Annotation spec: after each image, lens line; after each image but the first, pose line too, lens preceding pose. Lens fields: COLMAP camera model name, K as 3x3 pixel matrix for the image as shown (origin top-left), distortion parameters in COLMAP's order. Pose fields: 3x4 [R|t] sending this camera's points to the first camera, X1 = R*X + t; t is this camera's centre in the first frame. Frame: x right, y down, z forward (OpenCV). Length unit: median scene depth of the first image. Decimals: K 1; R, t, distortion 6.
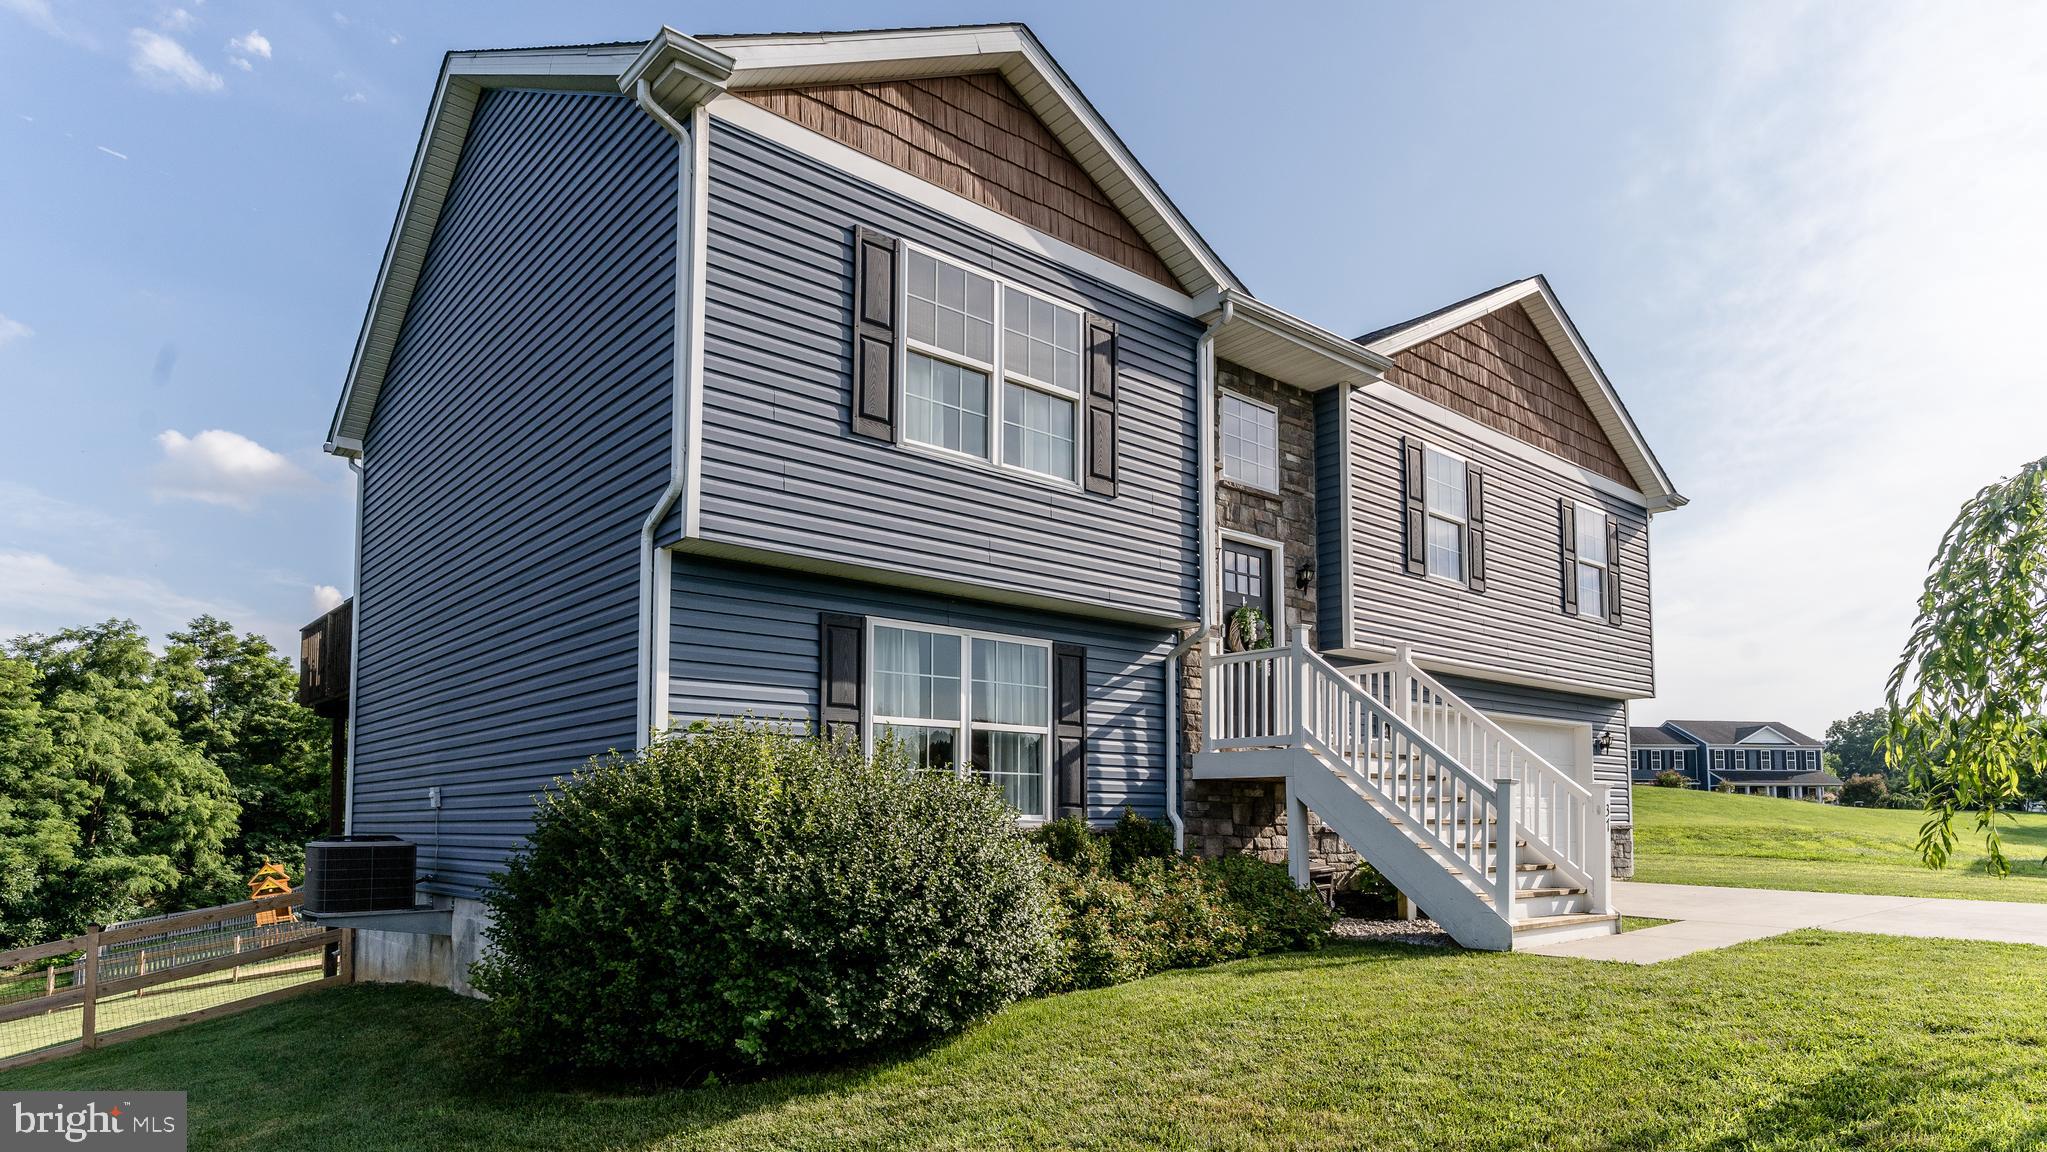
lens RADIAL K [[1181.0, 0, 1021.1], [0, 1181.0, 709.9], [0, 0, 1]] dist [-0.000880, -0.000001]
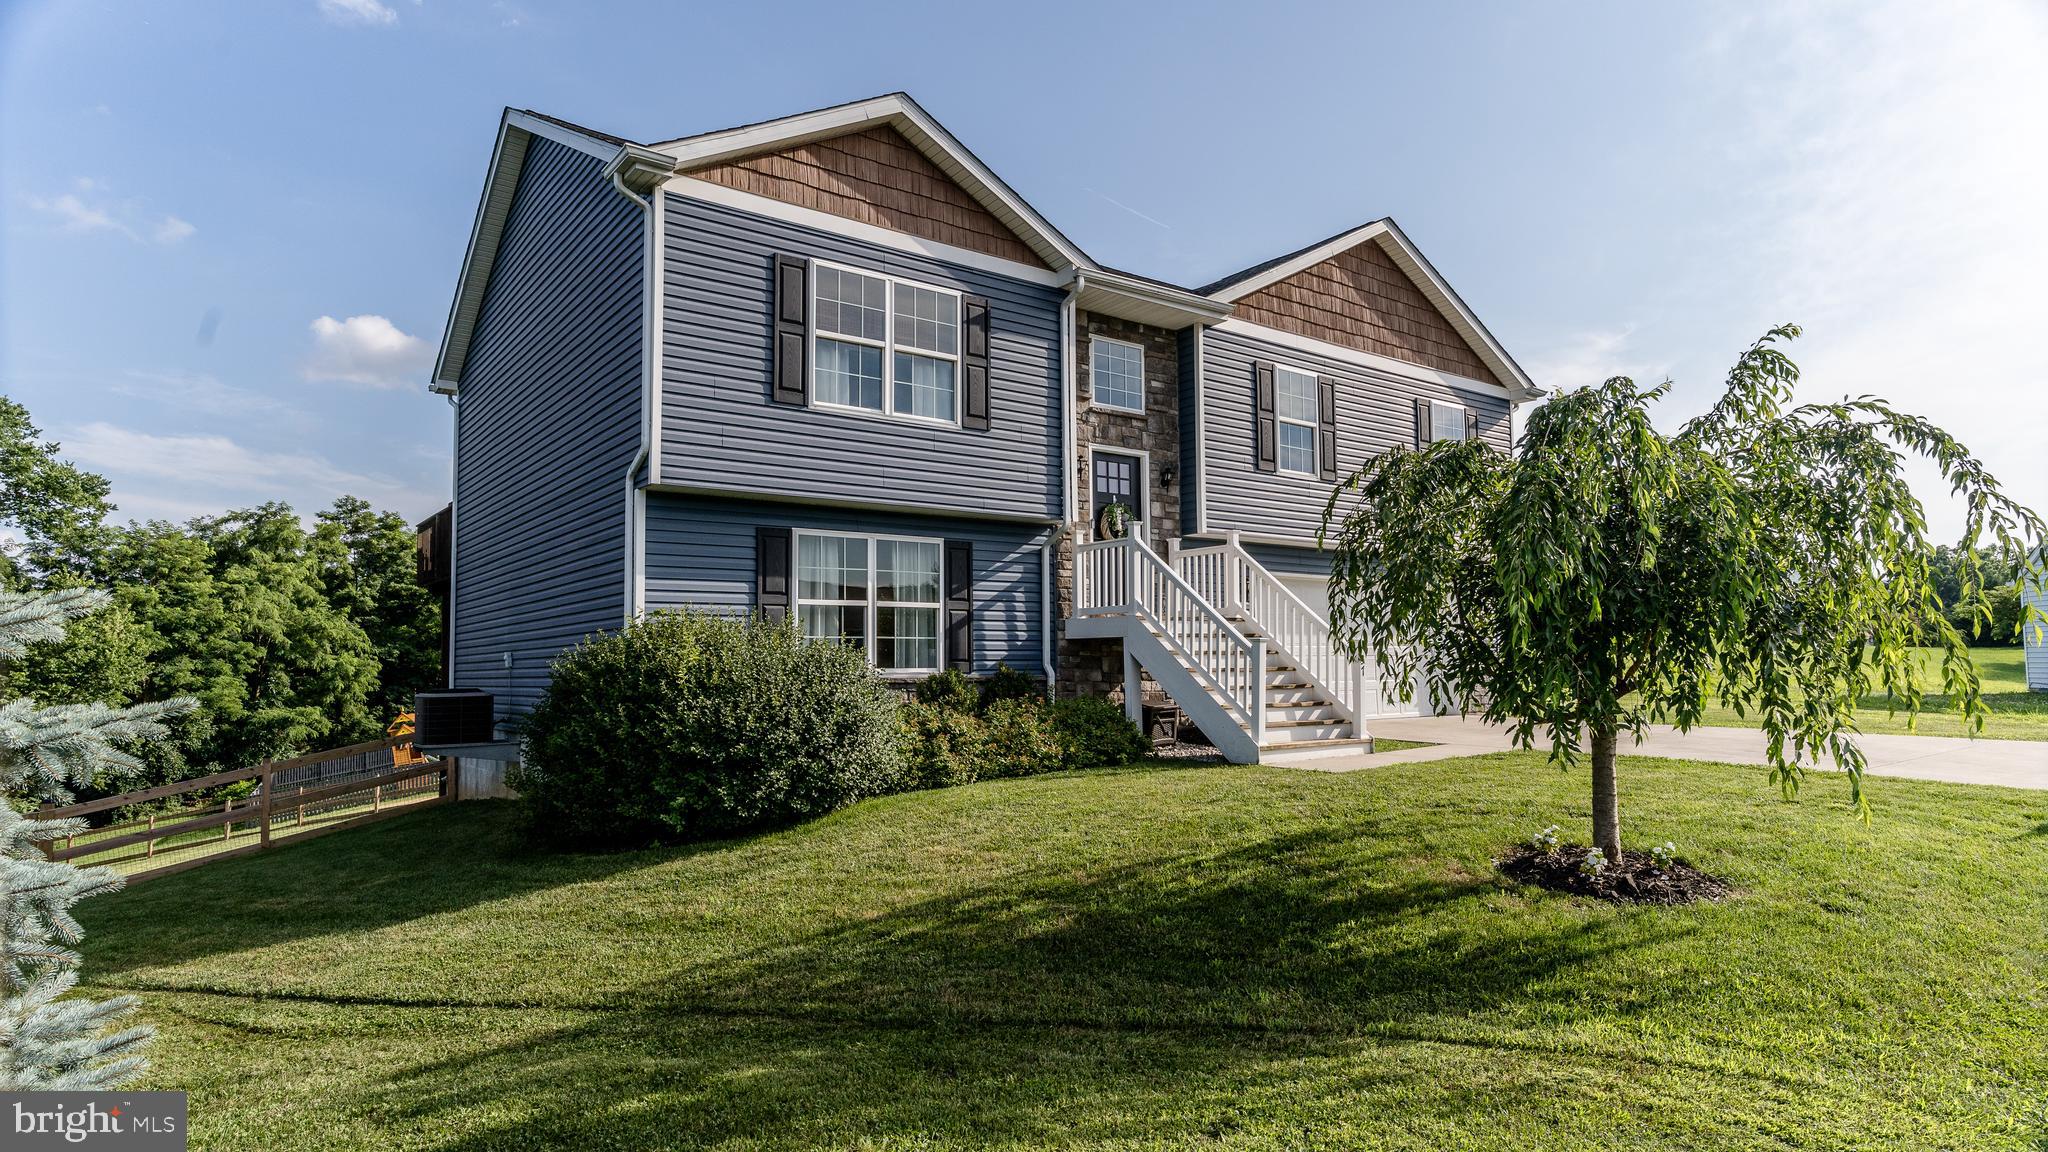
lens RADIAL K [[1126.8, 0, 1021.5], [0, 1126.8, 562.3], [0, 0, 1]] dist [-0.001819, -0.000325]
pose [[0.997563, -0.018156, -0.067367, 0.201966], [0.018217, 0.999834, 0.000297, -0.030359], [0.067350, -0.001523, 0.997728, -0.276019]]
